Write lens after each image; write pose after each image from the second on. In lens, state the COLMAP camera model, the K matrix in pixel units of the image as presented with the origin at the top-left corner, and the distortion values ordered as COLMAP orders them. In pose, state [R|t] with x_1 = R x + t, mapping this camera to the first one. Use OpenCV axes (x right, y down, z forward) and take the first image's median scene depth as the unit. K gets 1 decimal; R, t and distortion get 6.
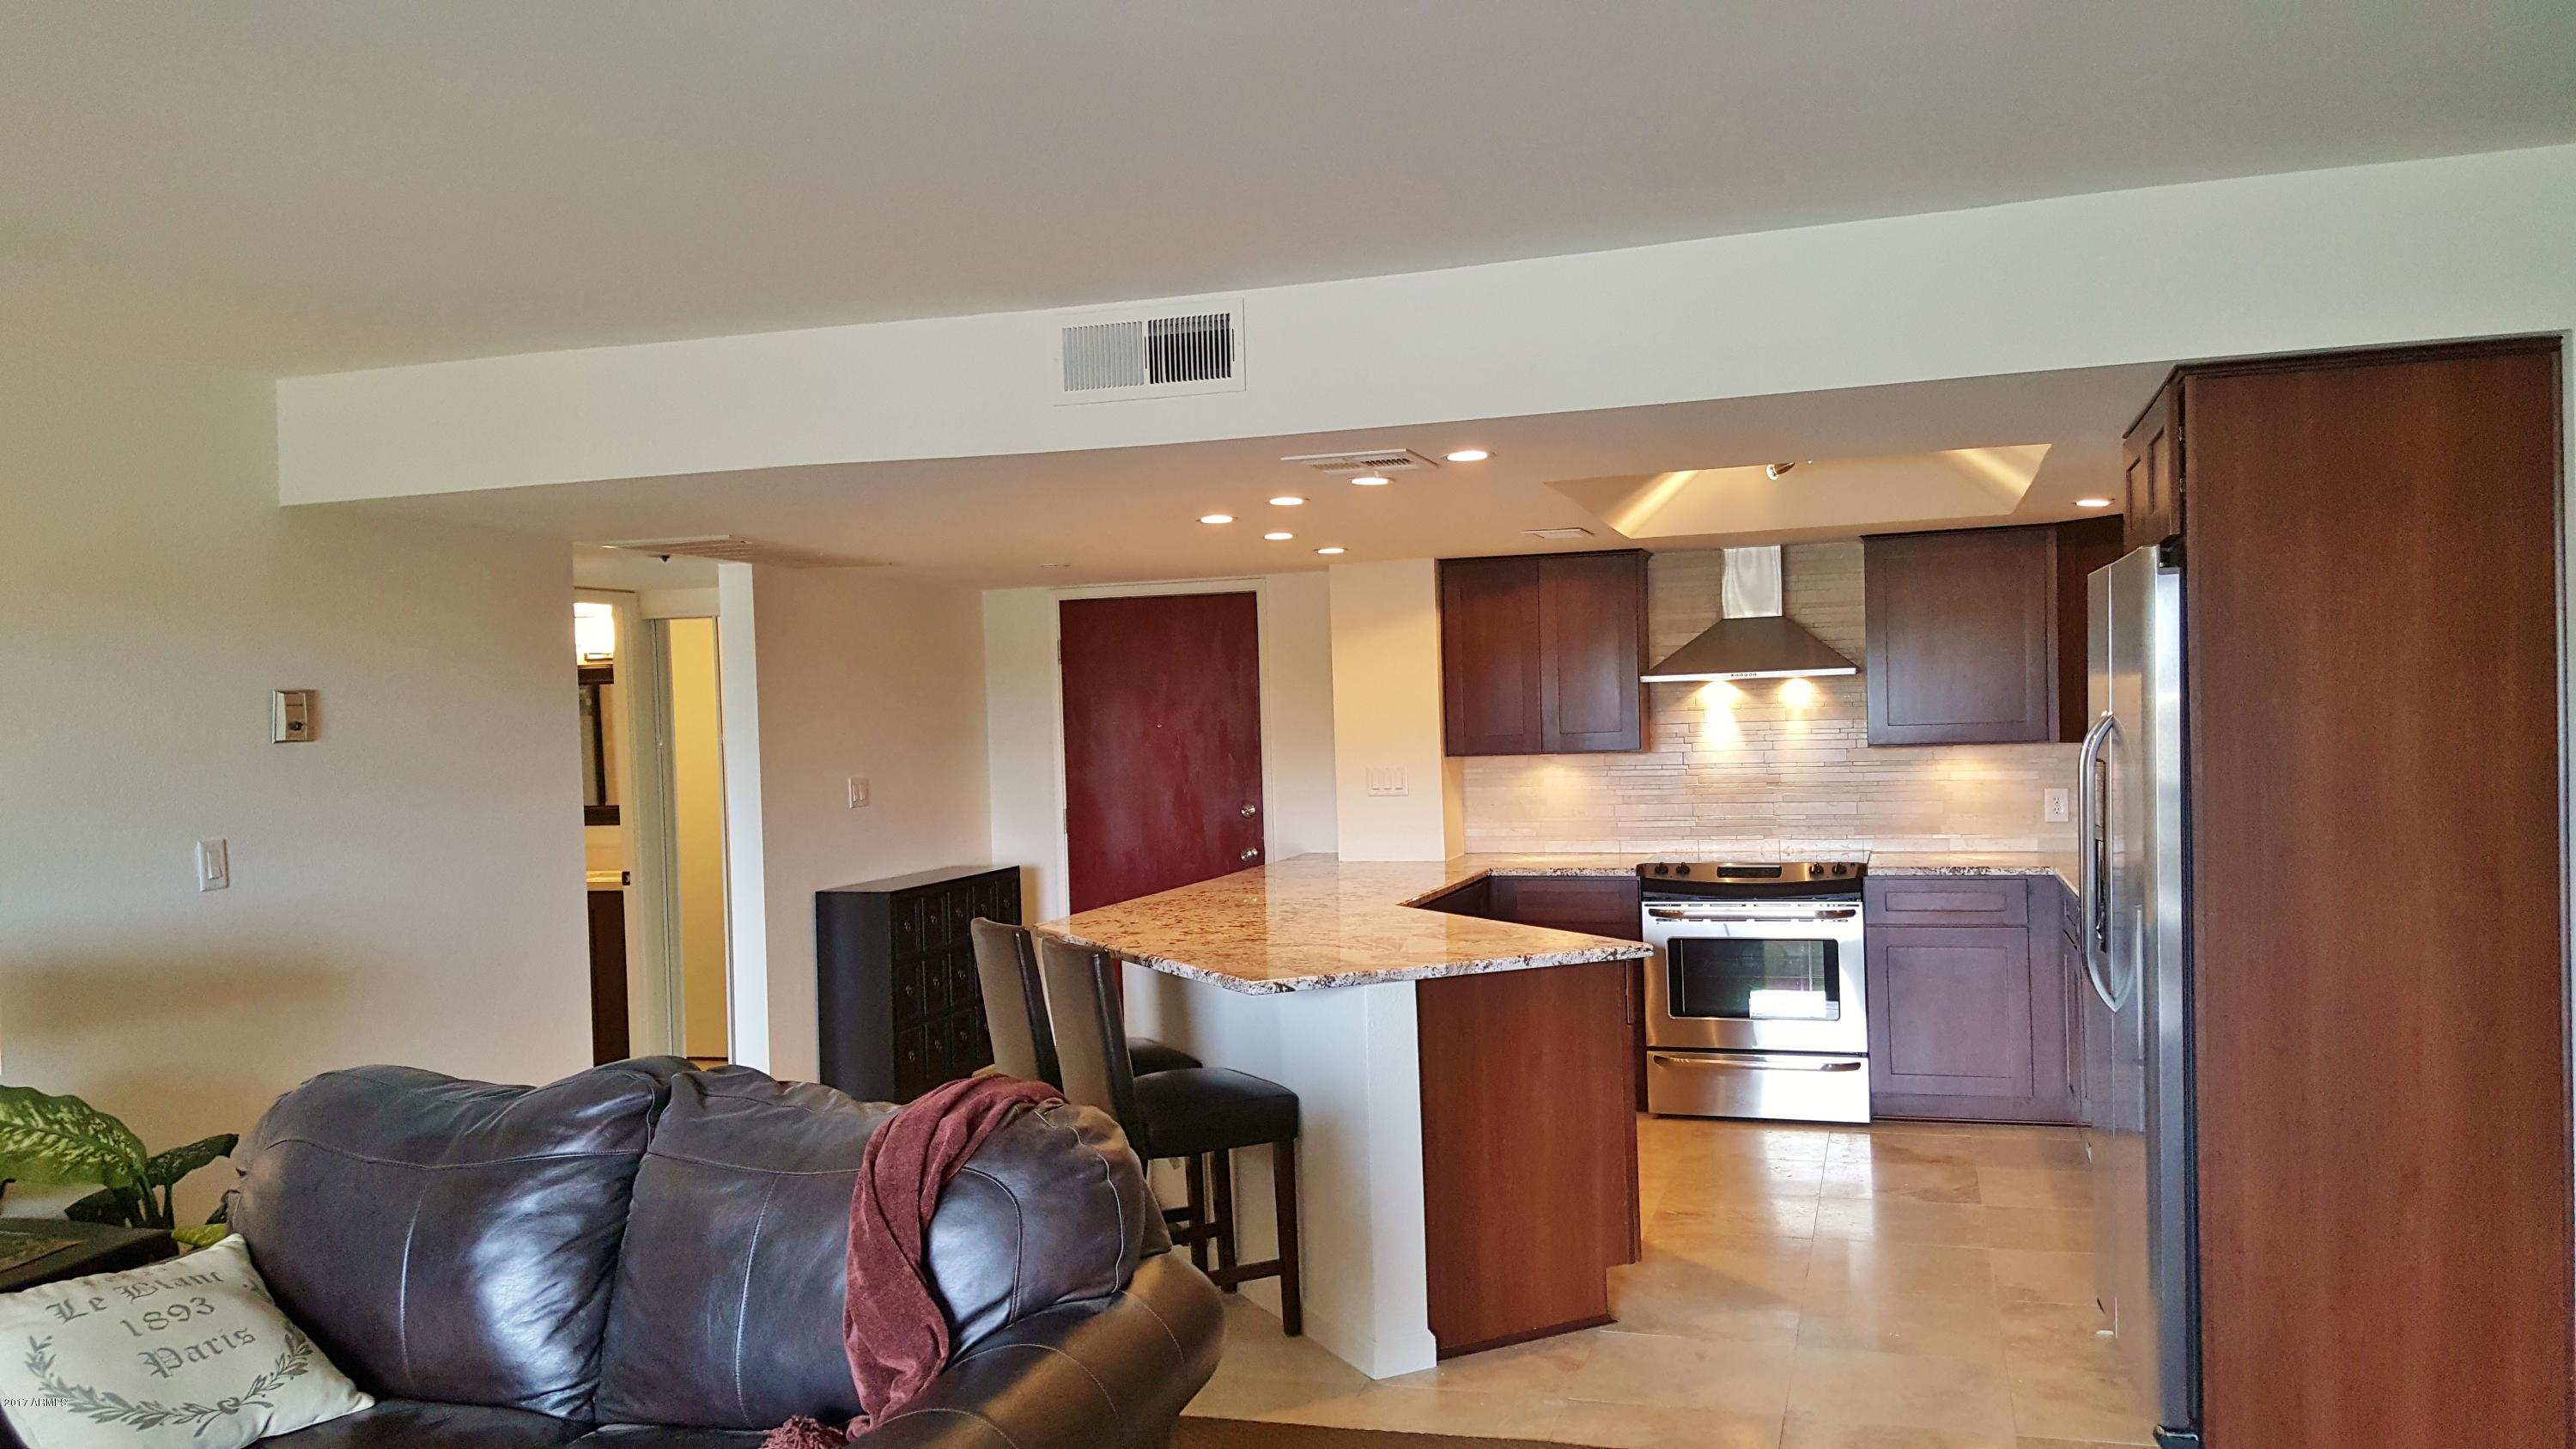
lens RADIAL K [[1952.5, 0, 1288.0], [0, 1952.5, 724.5], [0, 0, 1]] dist [0.134121, -0.223950]
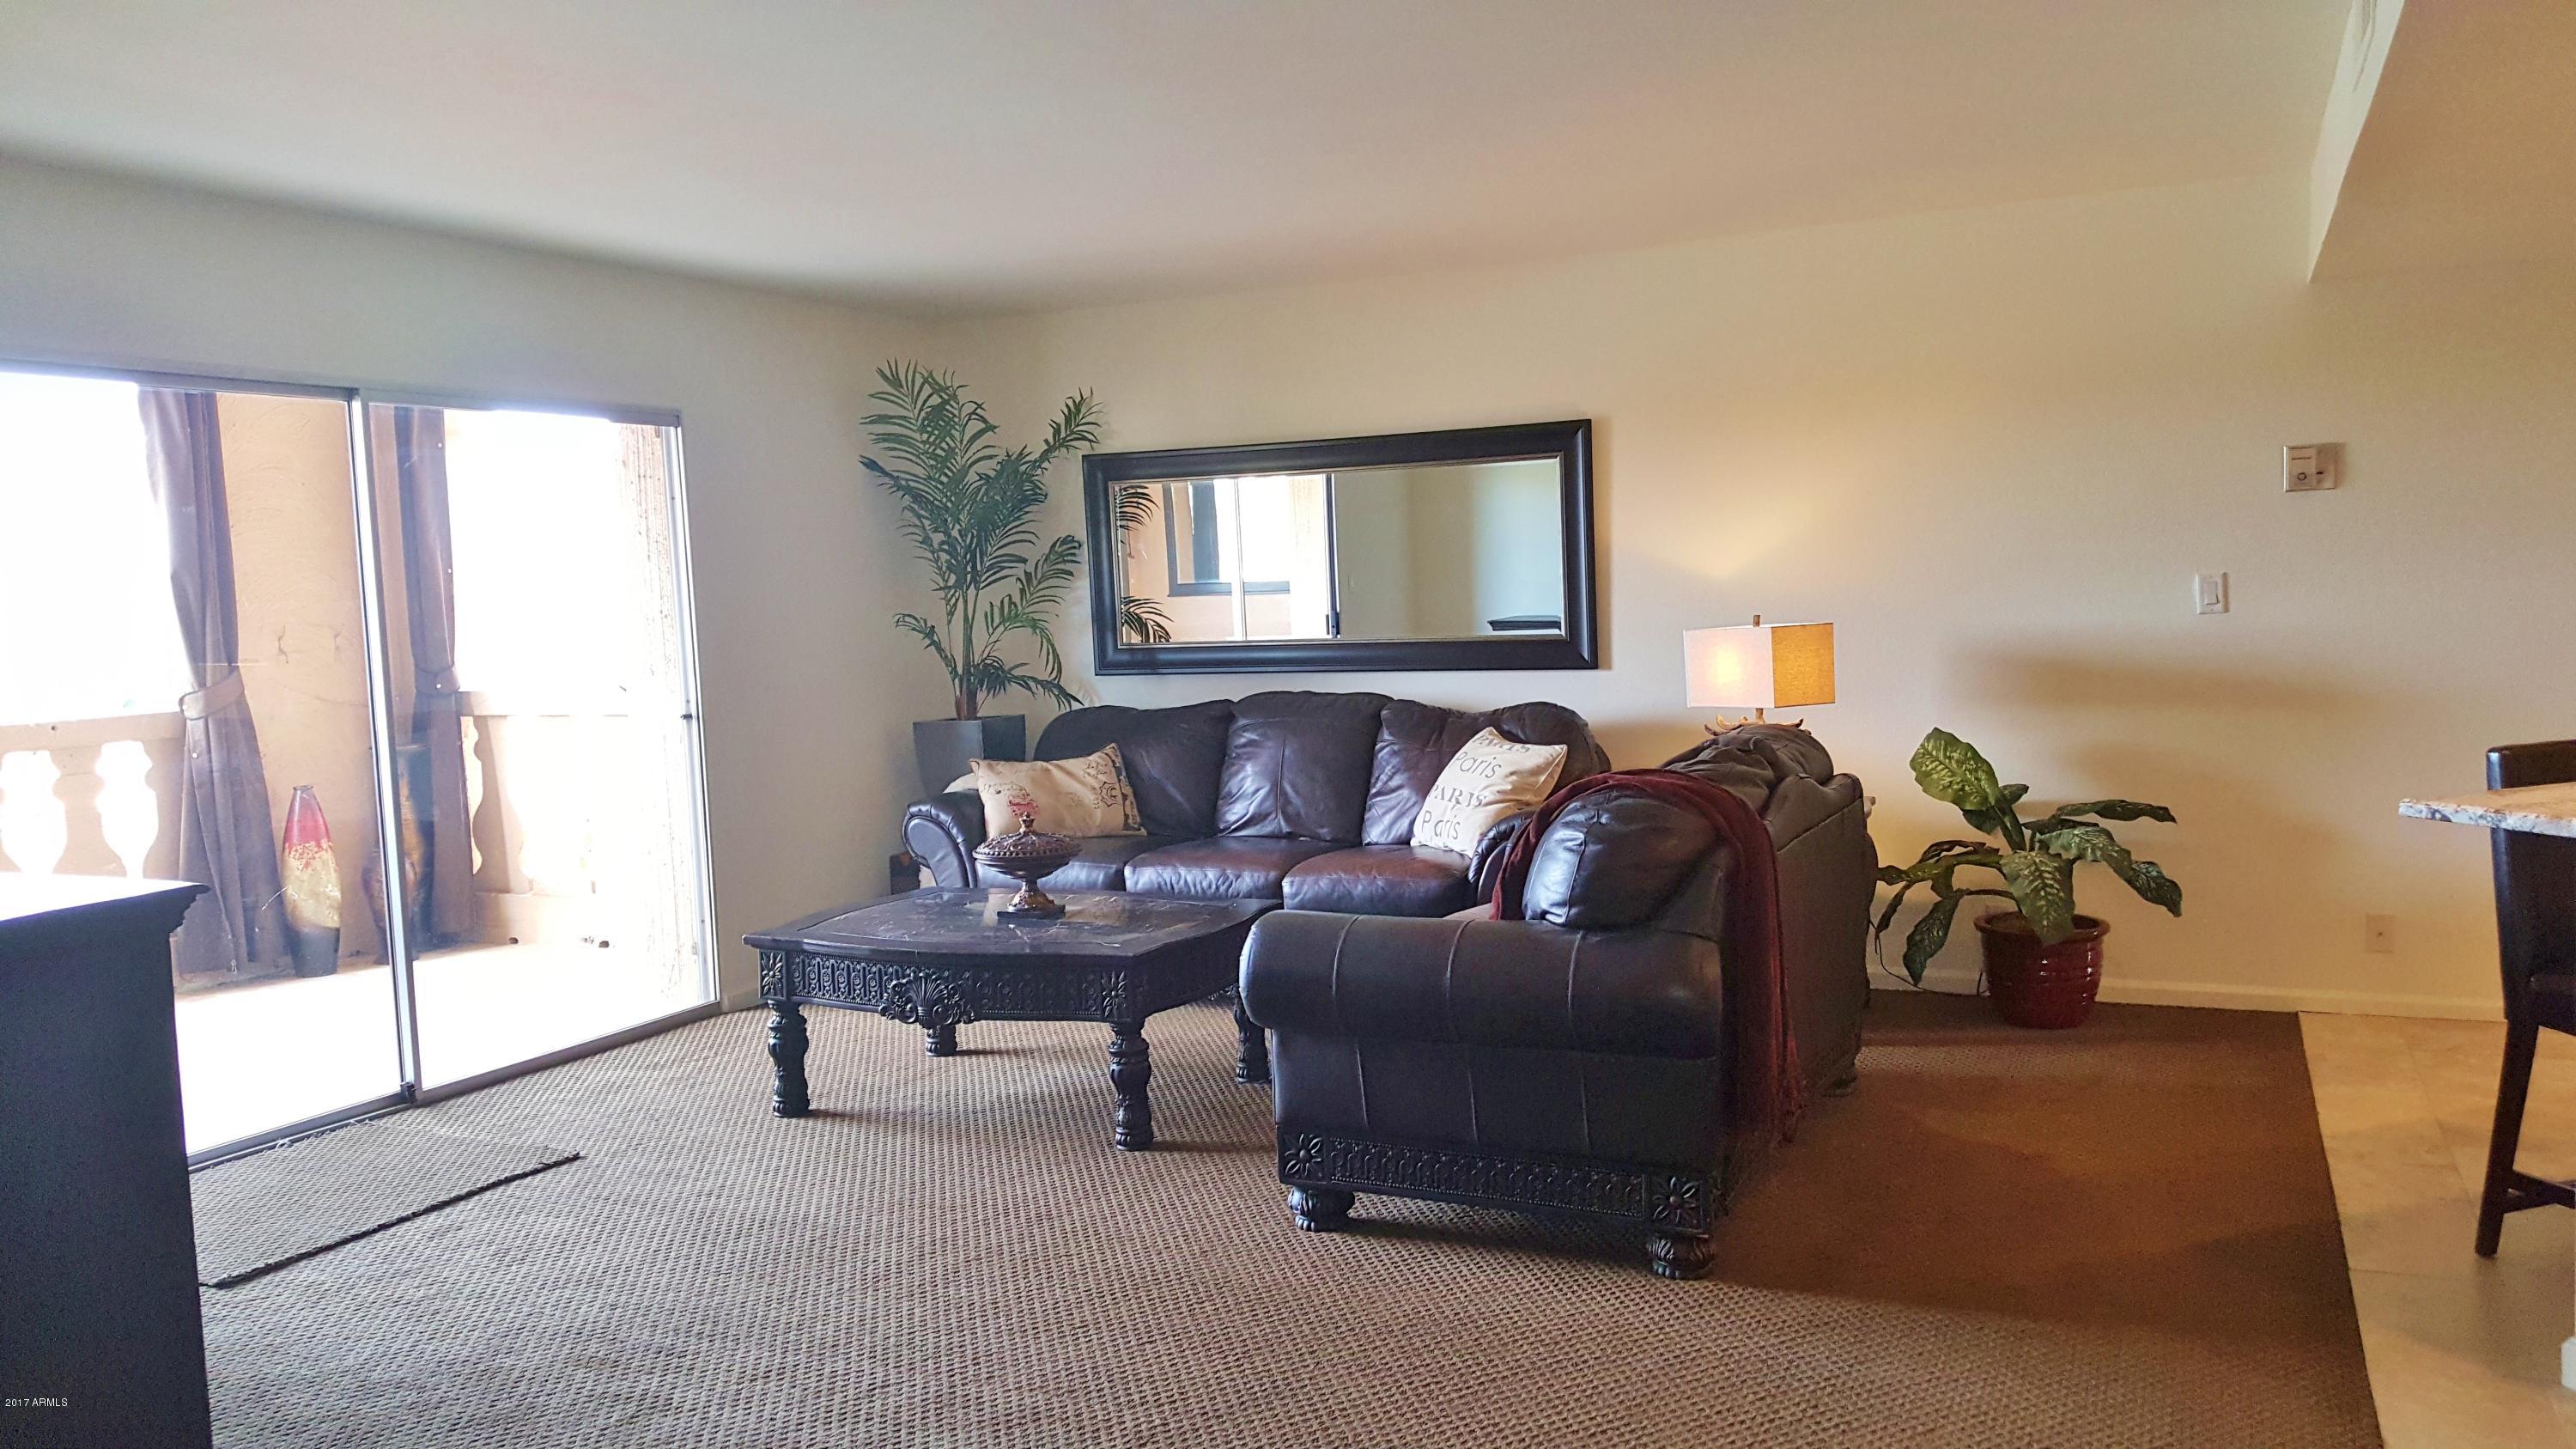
lens RADIAL K [[1952.5, 0, 1288.0], [0, 1952.5, 724.5], [0, 0, 1]] dist [0.134121, -0.223950]
pose [[-0.135698, 0.111350, -0.984473, 0.523241], [0.036174, 0.993558, 0.107392, -0.001385], [0.990090, -0.021039, -0.138852, 0.413901]]
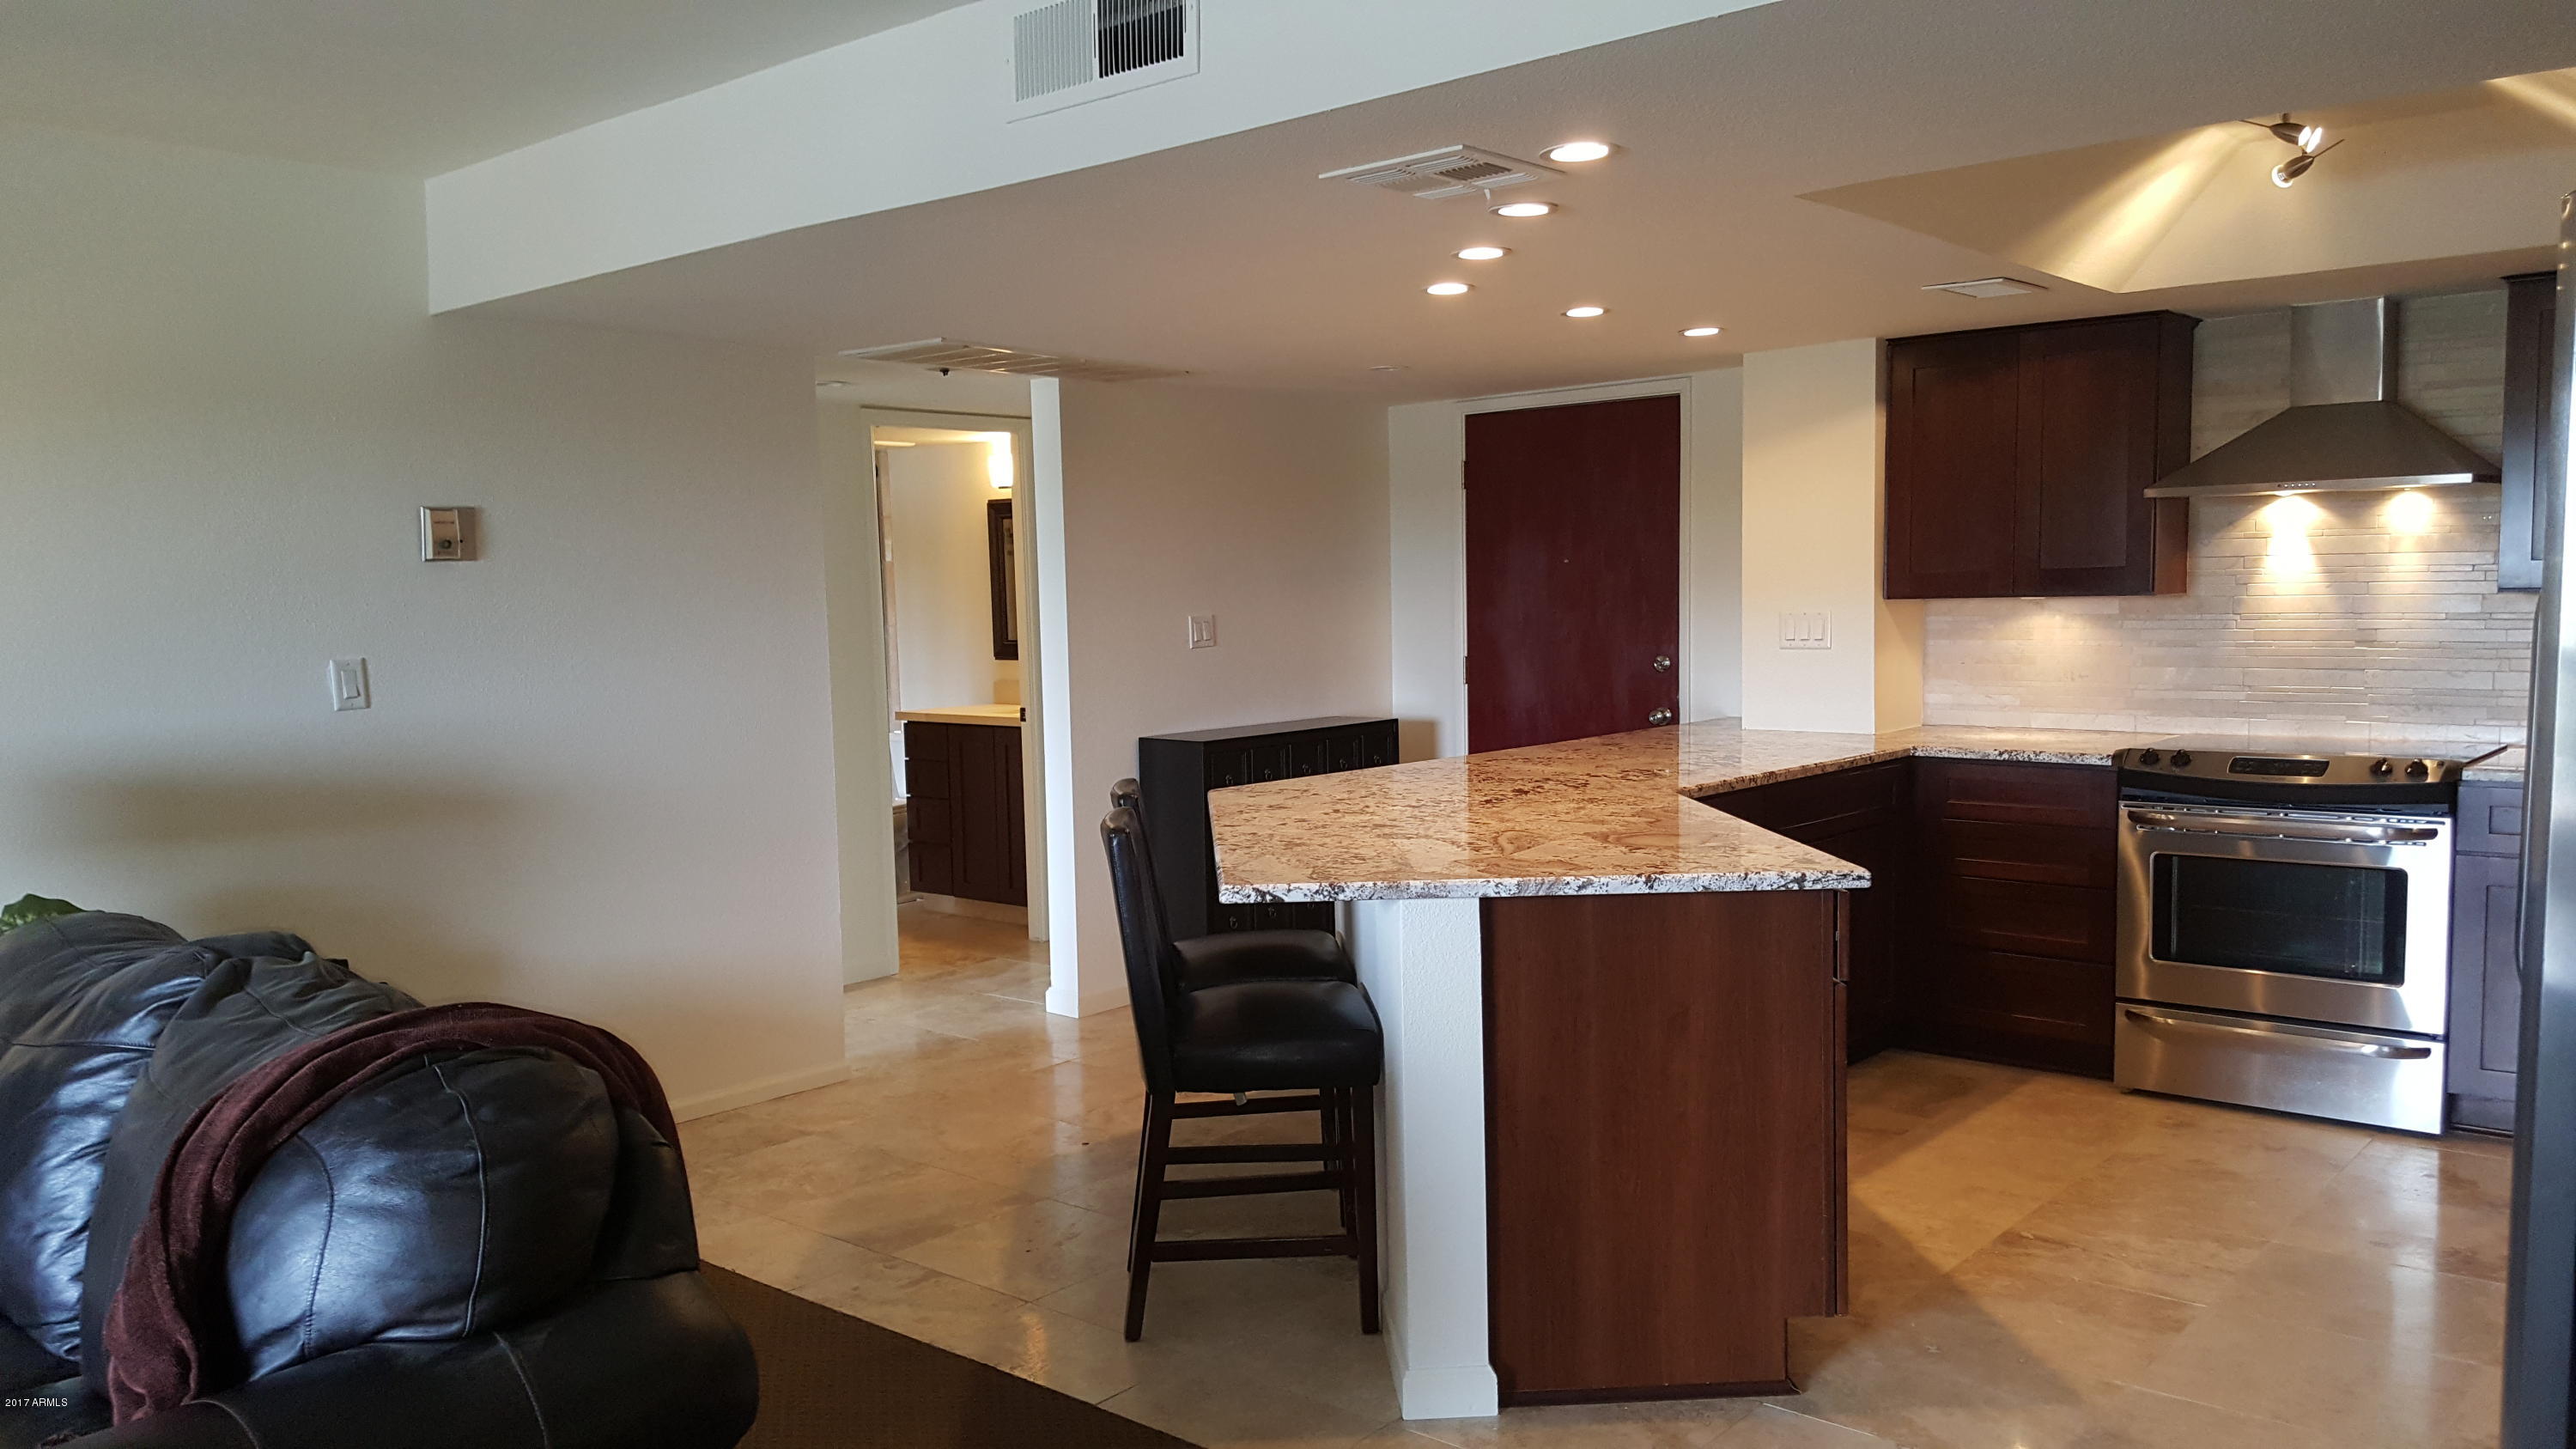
lens RADIAL K [[1940.8, 0, 1205.5], [0, 1940.8, 739.8], [0, 0, 1]] dist [0.142352, -0.219866]
pose [[0.911462, 0.043465, -0.409082, 0.170428], [-0.007871, 0.996063, 0.088297, 0.005538], [0.411310, -0.077260, 0.908215, 0.194458]]
